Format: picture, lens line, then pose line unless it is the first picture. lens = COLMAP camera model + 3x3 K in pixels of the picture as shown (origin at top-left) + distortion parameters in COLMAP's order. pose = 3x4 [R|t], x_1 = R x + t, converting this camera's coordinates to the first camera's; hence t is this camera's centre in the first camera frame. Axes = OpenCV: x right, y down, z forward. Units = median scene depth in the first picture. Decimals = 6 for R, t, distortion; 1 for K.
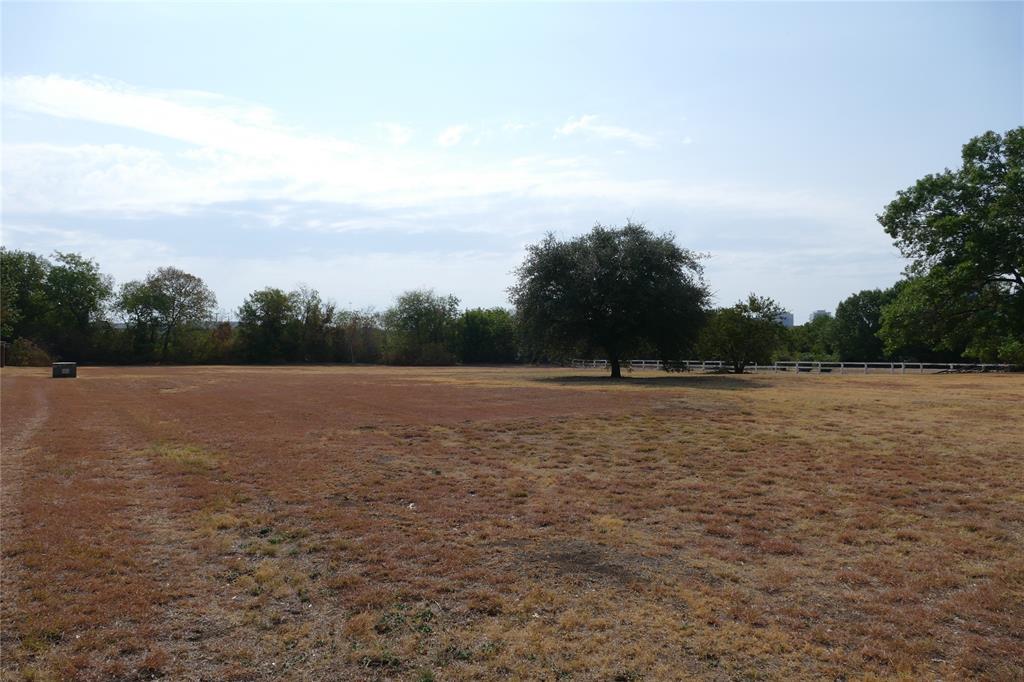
lens RADIAL K [[741.0, 0, 511.6], [0, 741.0, 333.6], [0, 0, 1]] dist [-0.001892, 0.003224]
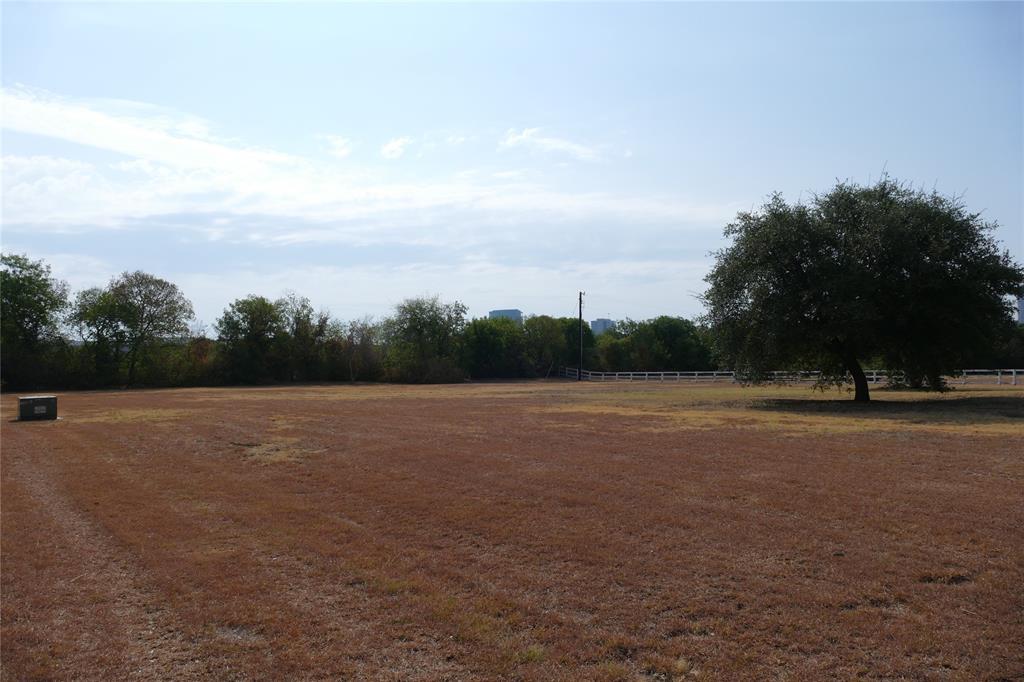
lens RADIAL K [[741.0, 0, 511.6], [0, 741.0, 333.6], [0, 0, 1]] dist [-0.001892, 0.003224]
pose [[0.997319, -0.015051, 0.071608, -0.097695], [0.016185, 0.999752, -0.015290, 0.000108], [-0.071361, 0.016408, 0.997316, 0.133259]]
